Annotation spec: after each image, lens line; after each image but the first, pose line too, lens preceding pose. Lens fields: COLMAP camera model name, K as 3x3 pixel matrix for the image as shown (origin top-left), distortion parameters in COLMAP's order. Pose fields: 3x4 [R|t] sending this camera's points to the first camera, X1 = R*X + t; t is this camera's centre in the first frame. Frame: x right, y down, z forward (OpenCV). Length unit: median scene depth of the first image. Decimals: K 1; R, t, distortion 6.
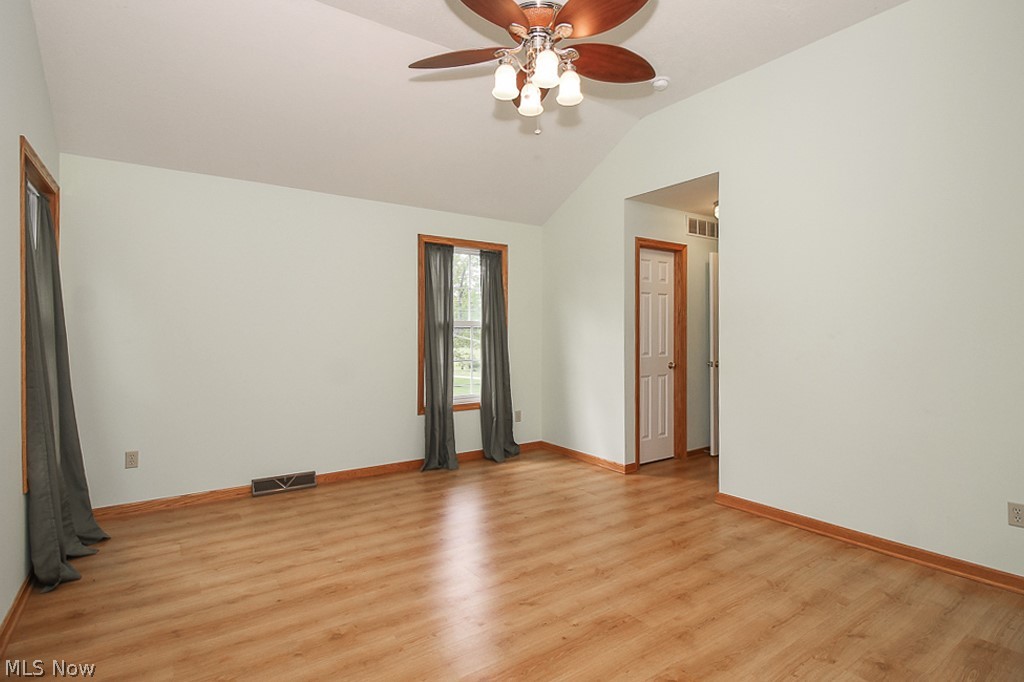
lens RADIAL K [[500.4, 0, 515.9], [0, 500.4, 346.3], [0, 0, 1]] dist [0.005221, -0.002769]
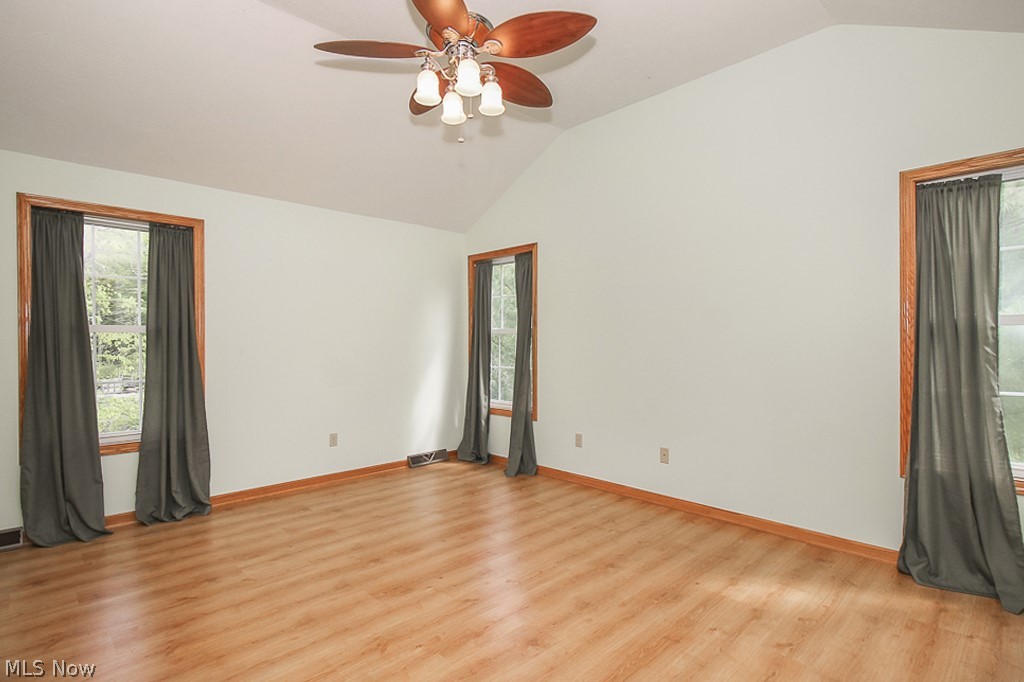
lens RADIAL K [[500.4, 0, 510.3], [0, 500.4, 345.2], [0, 0, 1]] dist [0.005221, -0.002769]
pose [[-0.989811, -0.000558, -0.142388, 0.080237], [-0.004358, 0.999642, 0.026380, -0.038898], [0.142323, 0.026732, -0.989459, 1.777363]]
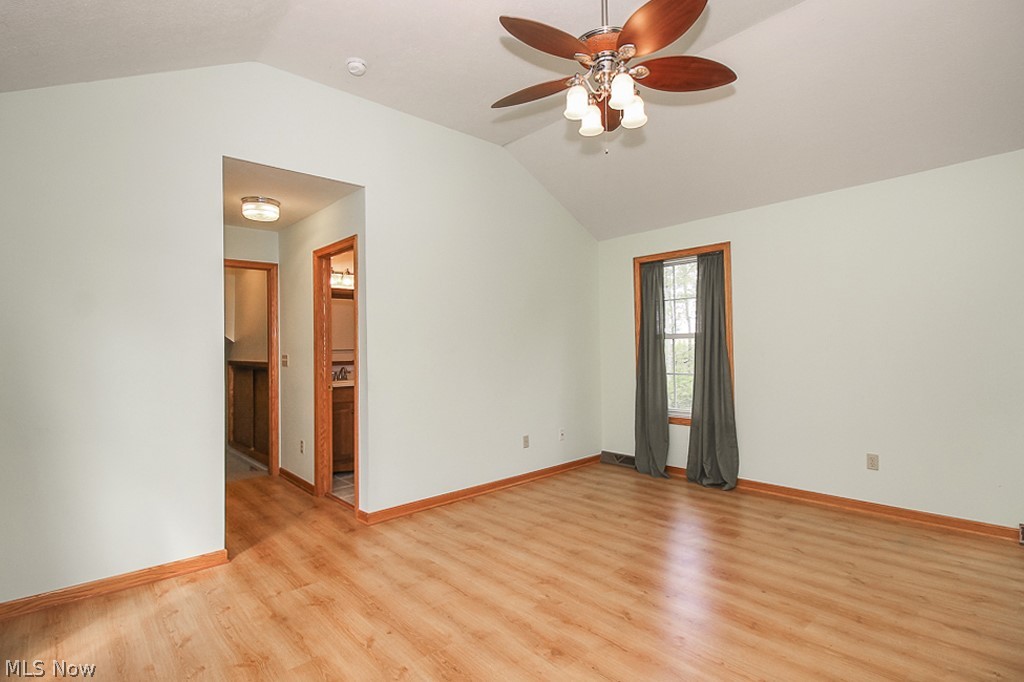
lens RADIAL K [[500.4, 0, 517.7], [0, 500.4, 338.5], [0, 0, 1]] dist [0.005221, -0.002769]
pose [[-0.125587, 0.015441, 0.991962, -0.838265], [0.035517, 0.999308, -0.011059, -0.034202], [-0.991447, 0.033842, -0.126049, 1.162906]]
